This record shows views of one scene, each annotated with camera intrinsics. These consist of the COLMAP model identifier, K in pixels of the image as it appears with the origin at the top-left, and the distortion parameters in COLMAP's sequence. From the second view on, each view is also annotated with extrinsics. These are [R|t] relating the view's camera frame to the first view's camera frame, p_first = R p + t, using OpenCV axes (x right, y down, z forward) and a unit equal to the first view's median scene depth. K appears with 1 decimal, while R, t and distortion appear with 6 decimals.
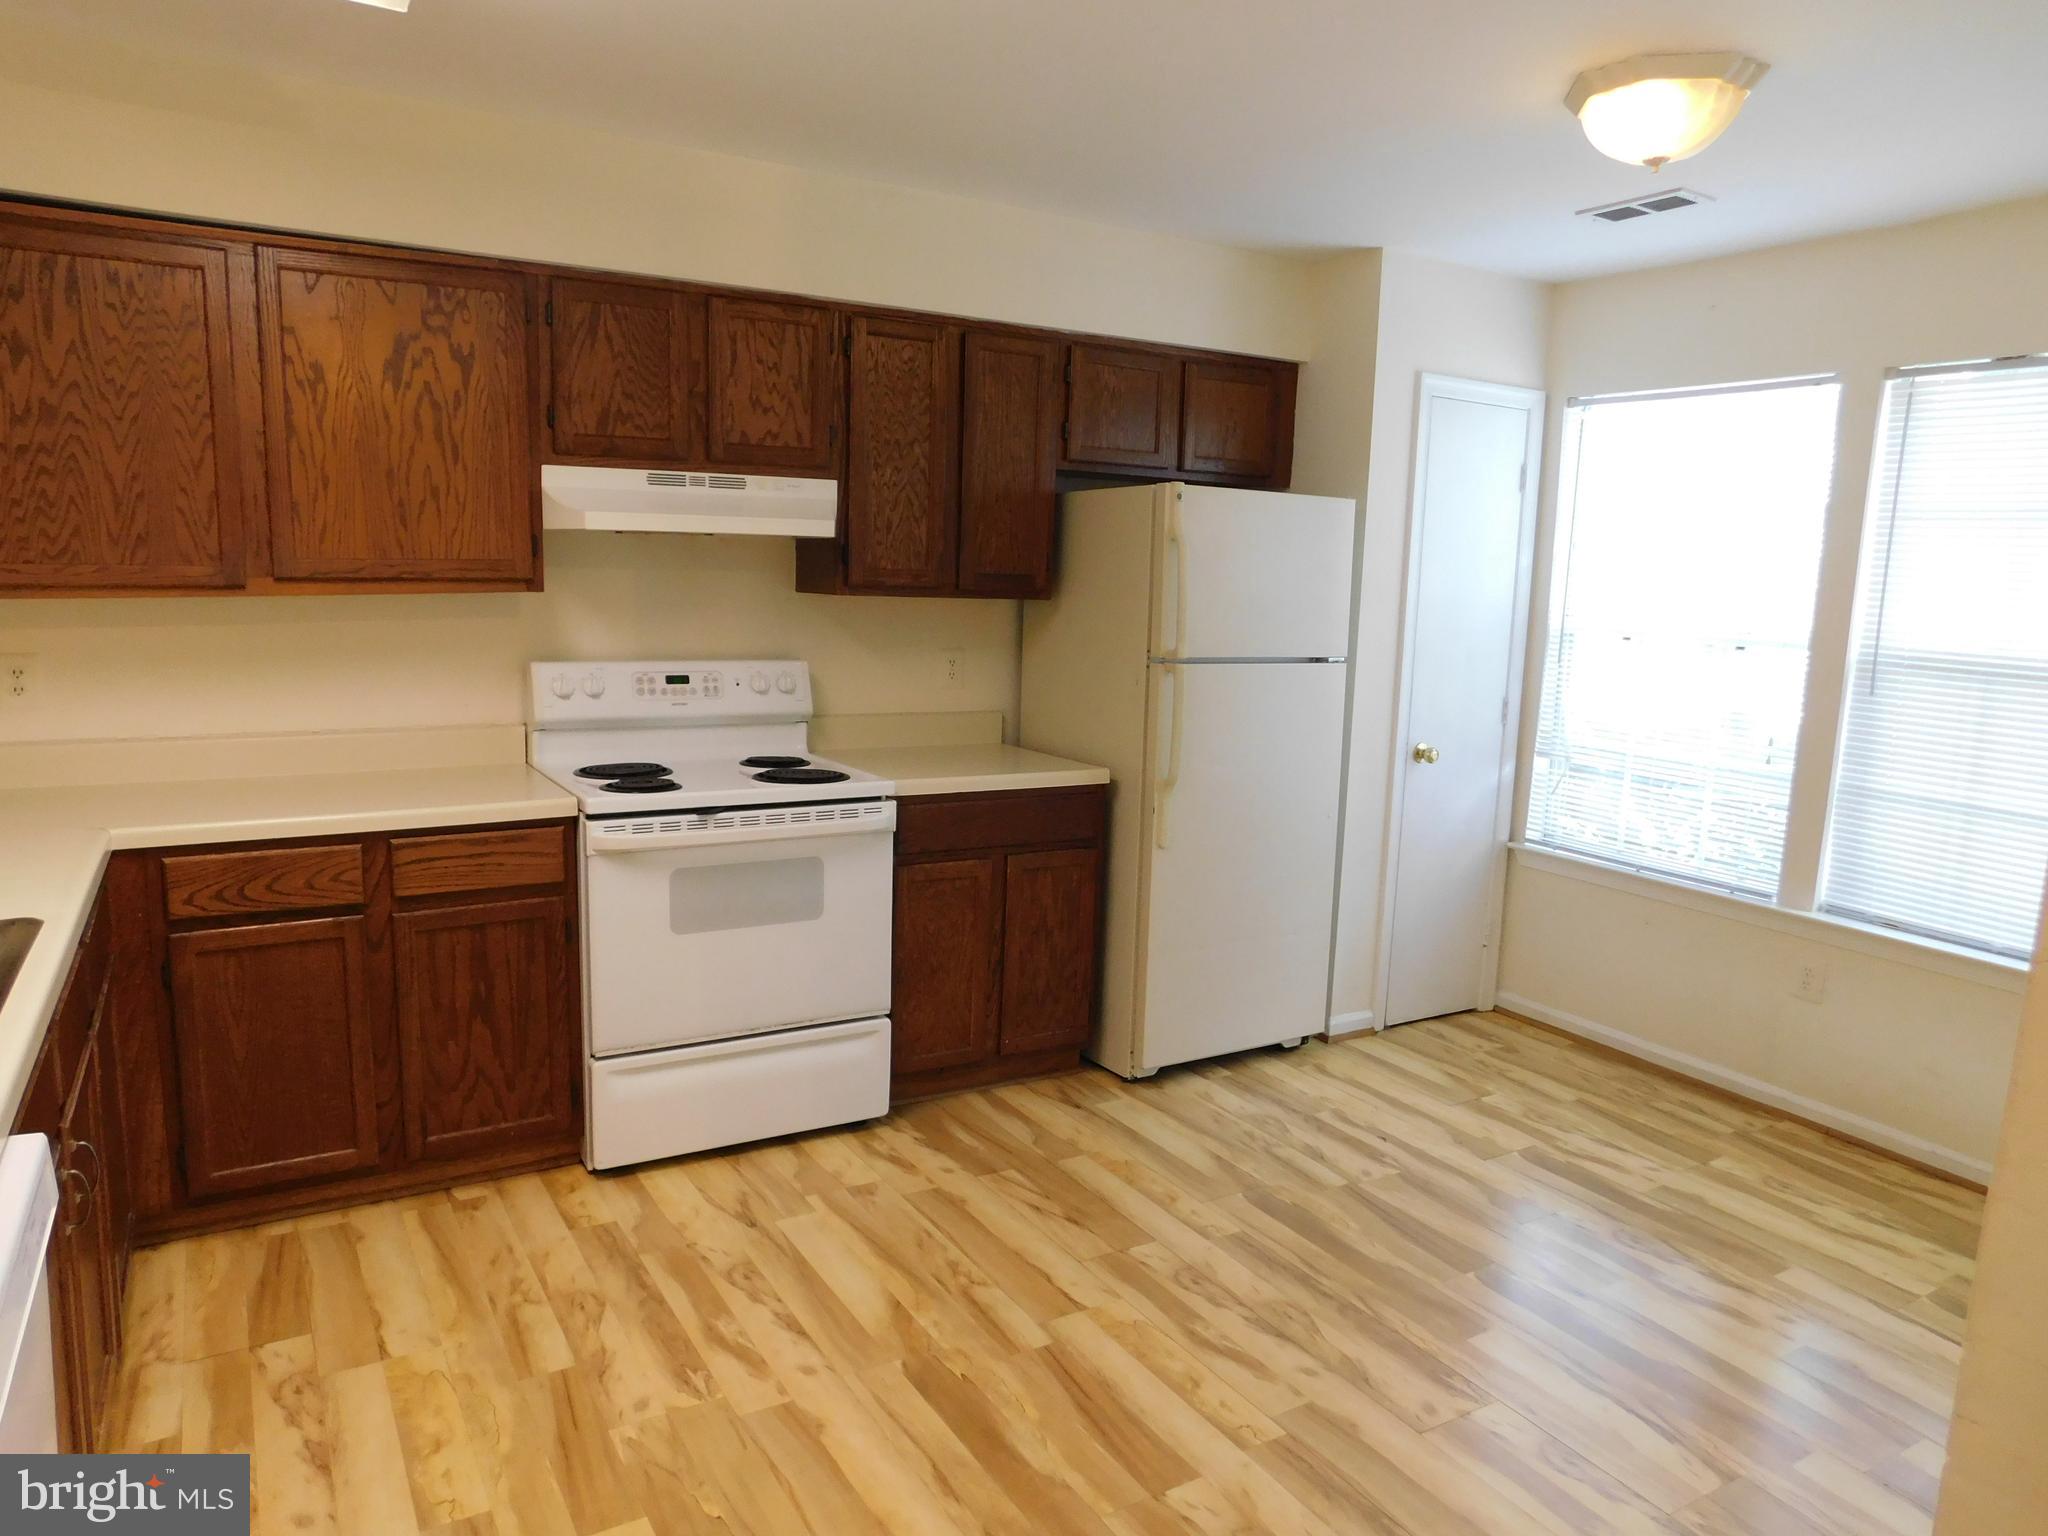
lens RADIAL K [[1359.2, 0, 964.3], [0, 1359.2, 763.8], [0, 0, 1]] dist [-0.033598, 0.004791]
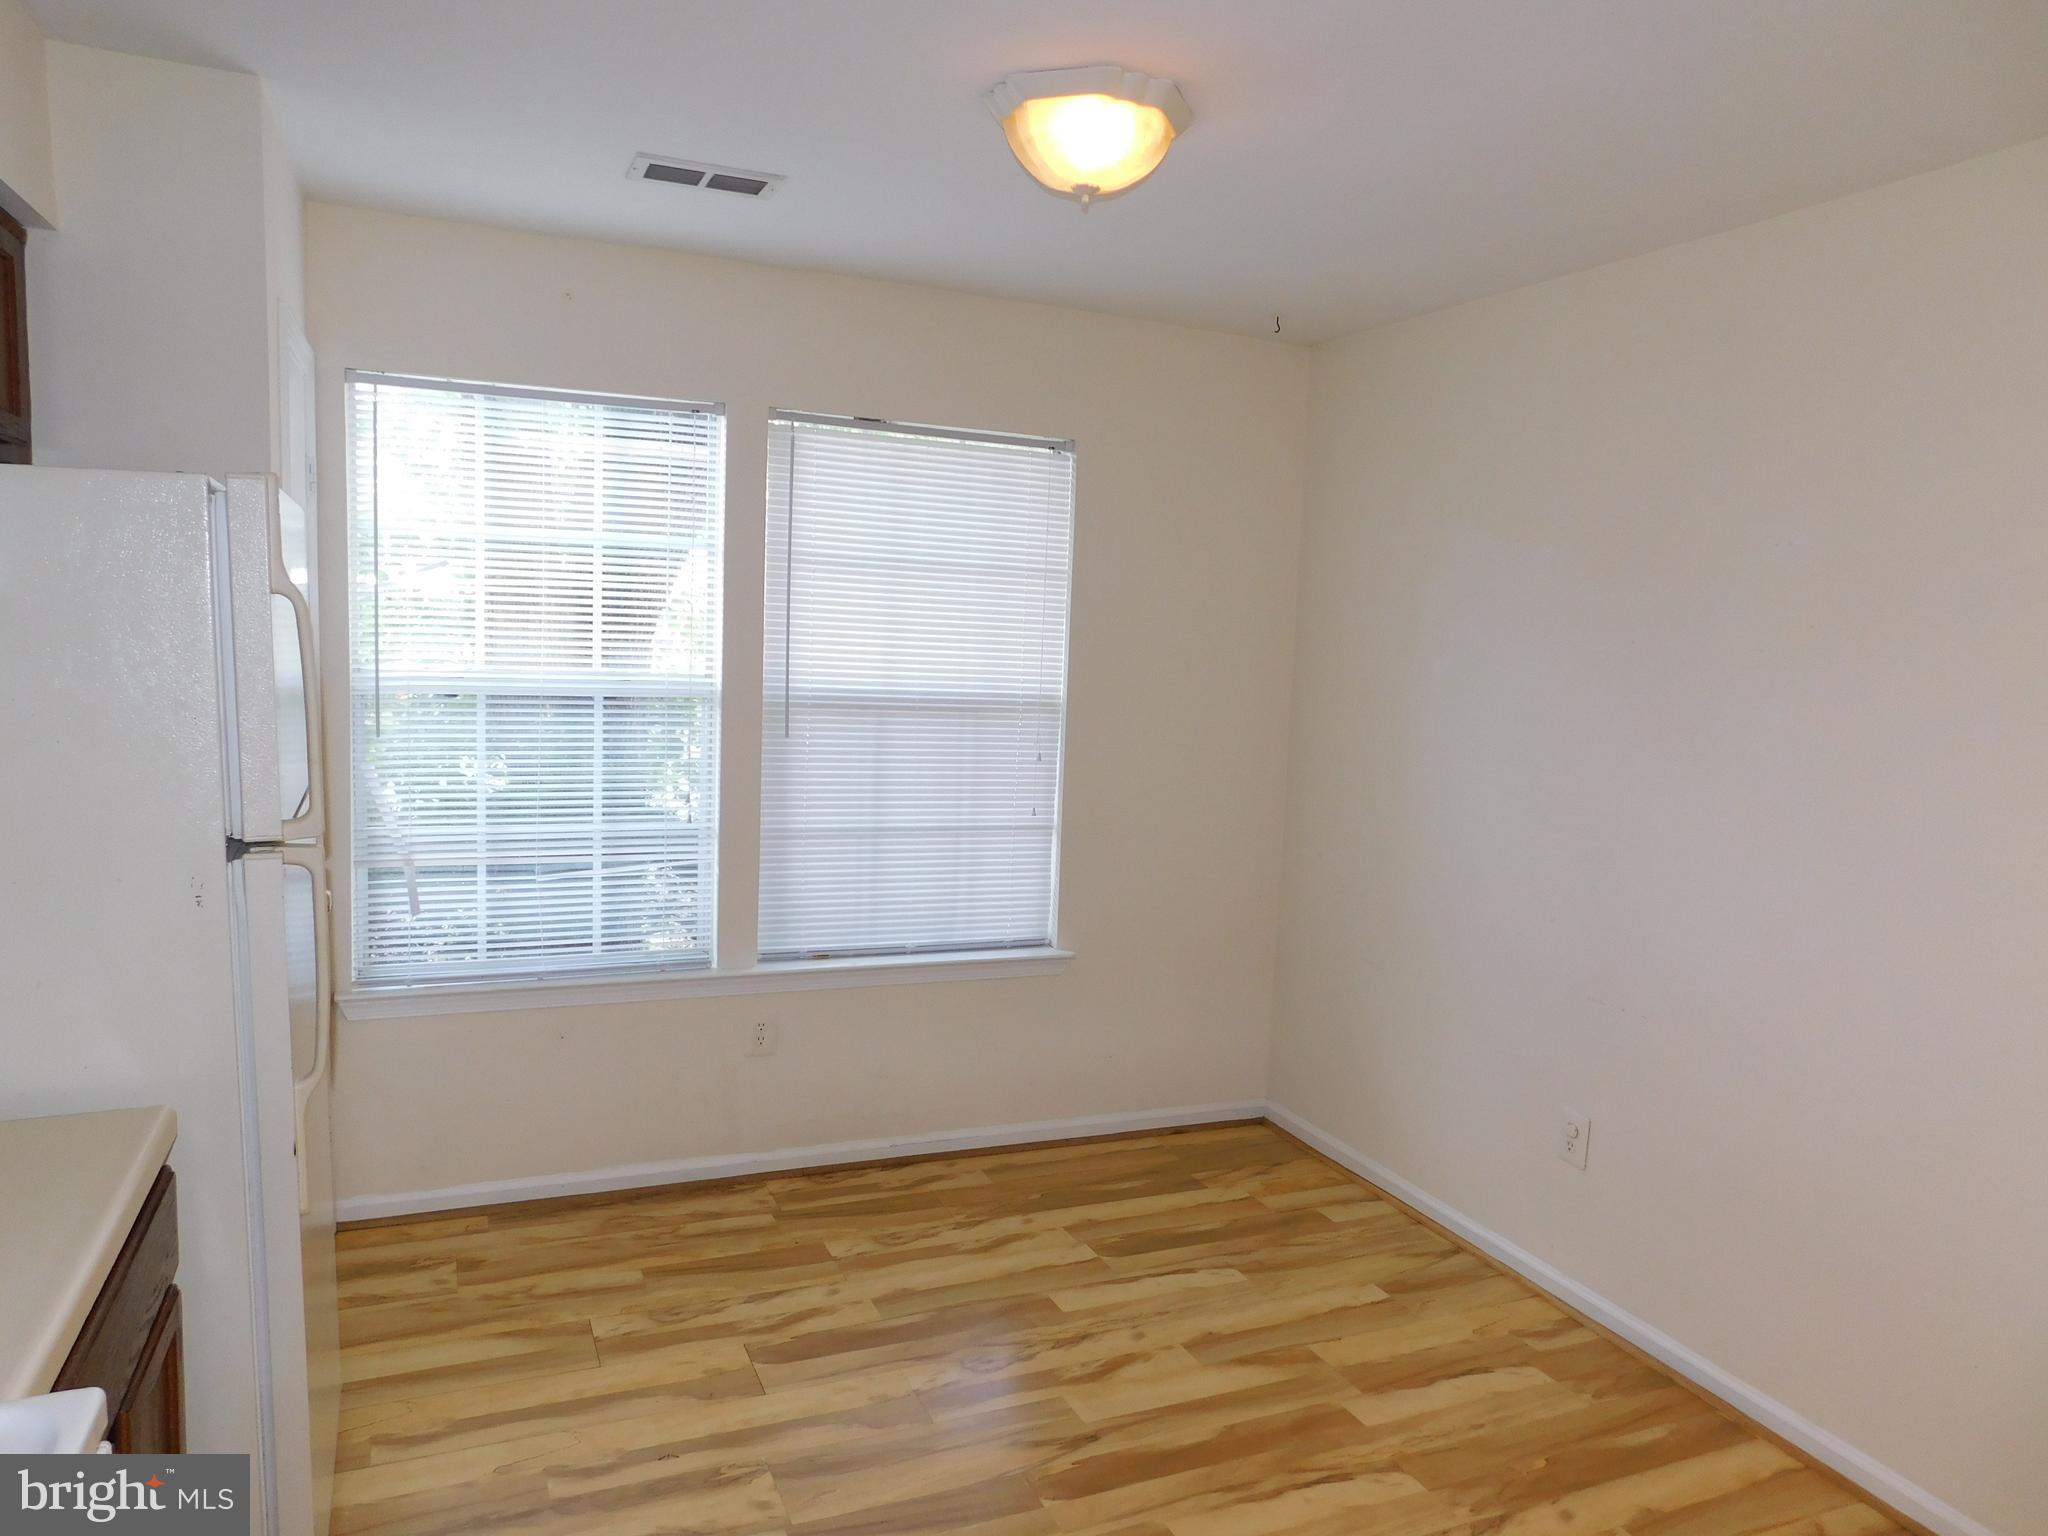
lens RADIAL K [[1359.2, 0, 964.3], [0, 1359.2, 763.8], [0, 0, 1]] dist [-0.033598, 0.004791]
pose [[0.102054, -0.125815, 0.986791, -0.305094], [0.116594, 0.986646, 0.113738, -0.129281], [-0.987922, 0.103446, 0.115361, 0.742549]]
